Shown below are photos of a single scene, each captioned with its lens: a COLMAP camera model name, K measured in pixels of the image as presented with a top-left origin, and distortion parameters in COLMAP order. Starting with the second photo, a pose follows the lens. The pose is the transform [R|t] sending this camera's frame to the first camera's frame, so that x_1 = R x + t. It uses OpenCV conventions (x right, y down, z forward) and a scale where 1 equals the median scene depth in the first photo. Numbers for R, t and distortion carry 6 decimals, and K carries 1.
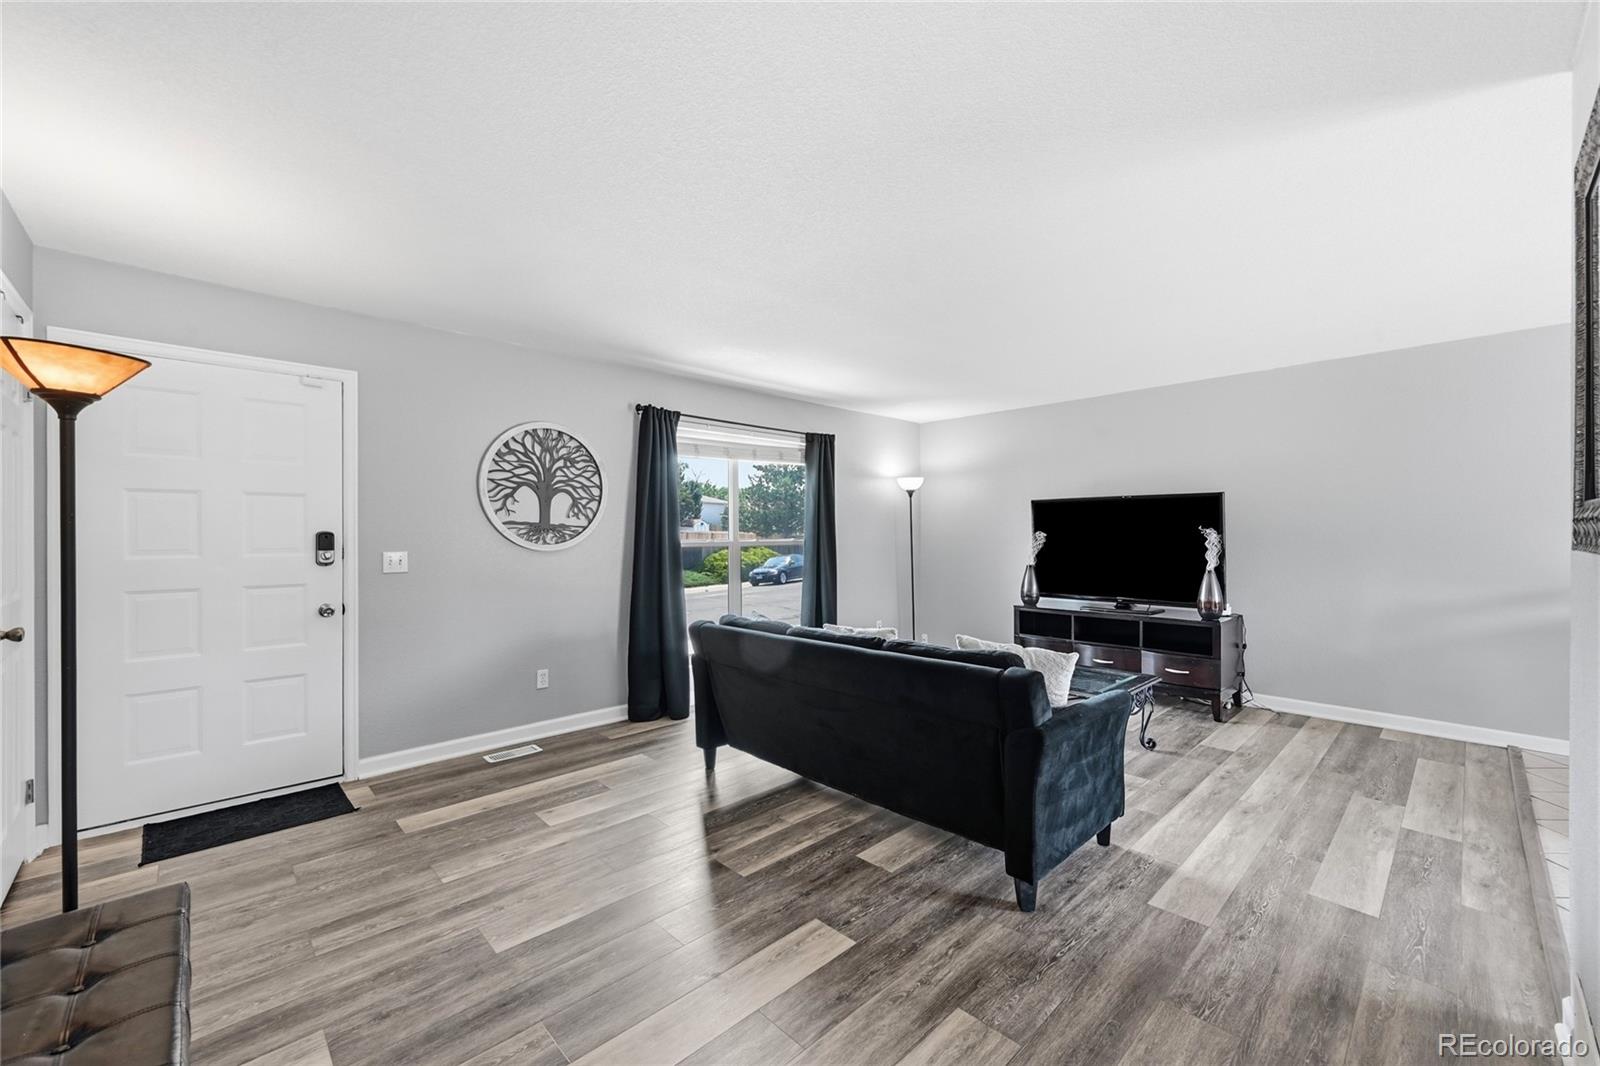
lens RADIAL K [[650.9, 0, 796.3], [0, 650.9, 532.2], [0, 0, 1]] dist [-0.003852, 0.001165]
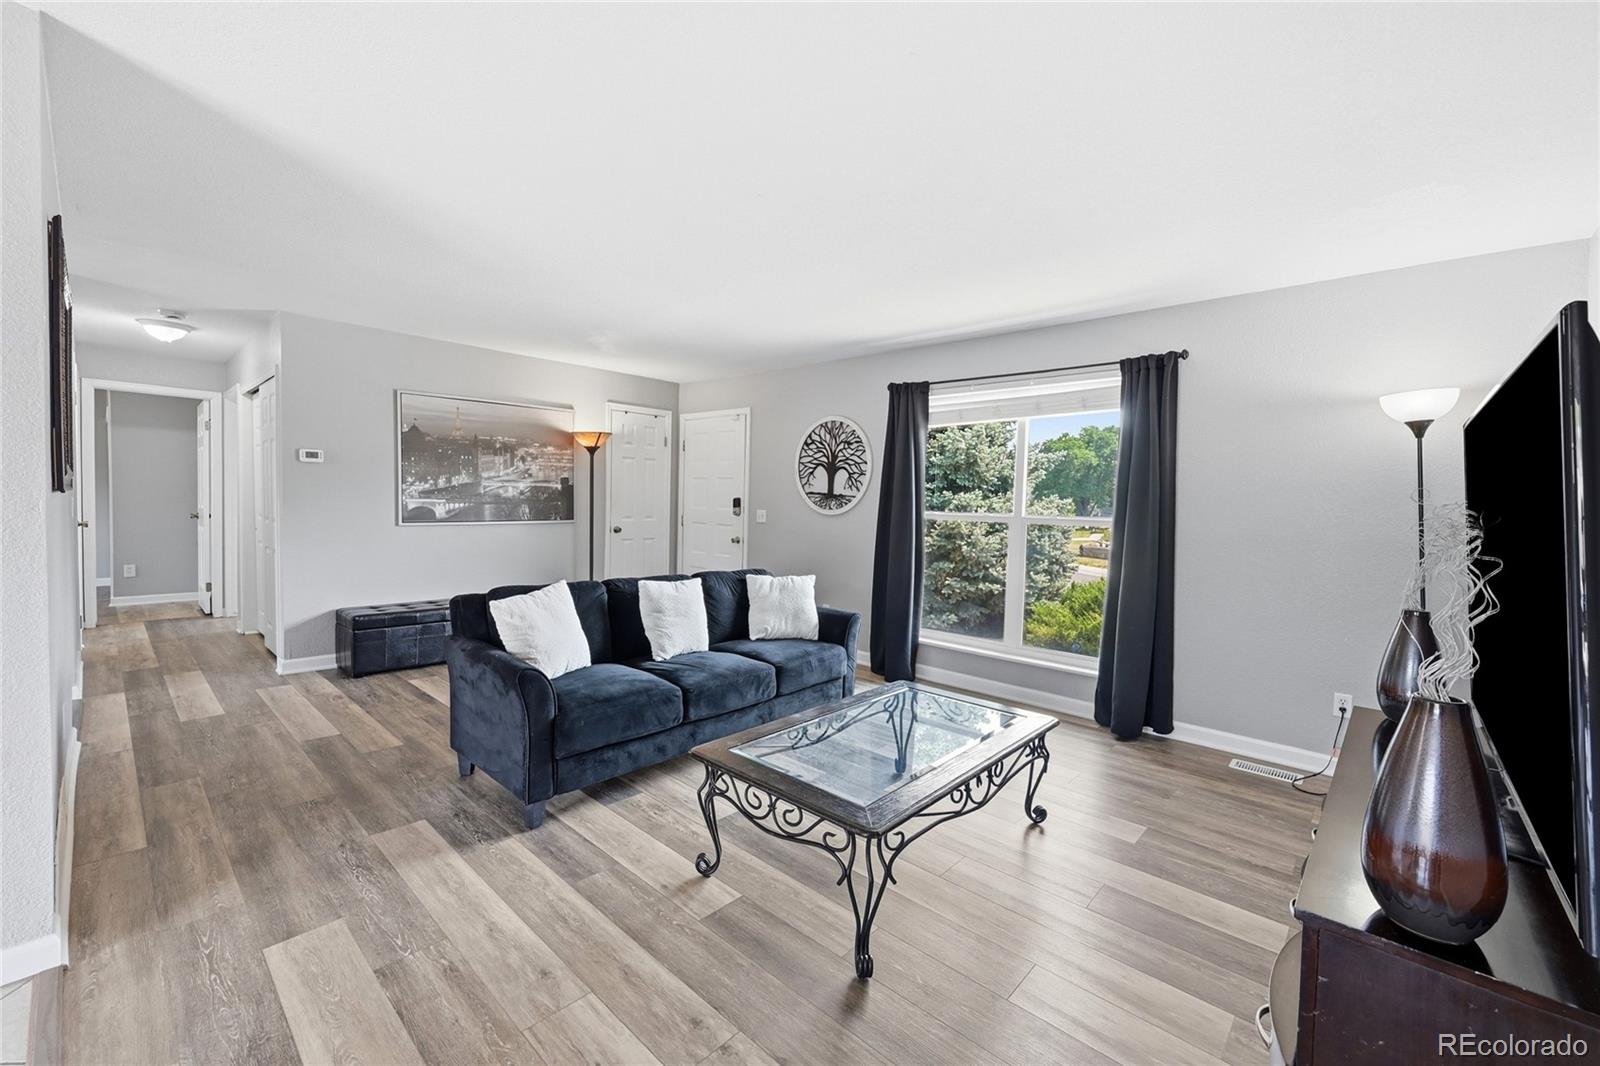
lens RADIAL K [[650.9, 0, 799.0], [0, 650.9, 529.9], [0, 0, 1]] dist [-0.003852, 0.001165]
pose [[0.059332, 0.051230, -0.996923, 0.965839], [-0.025068, 0.998444, 0.049816, -0.004451], [0.997924, 0.022035, 0.060524, 0.900582]]
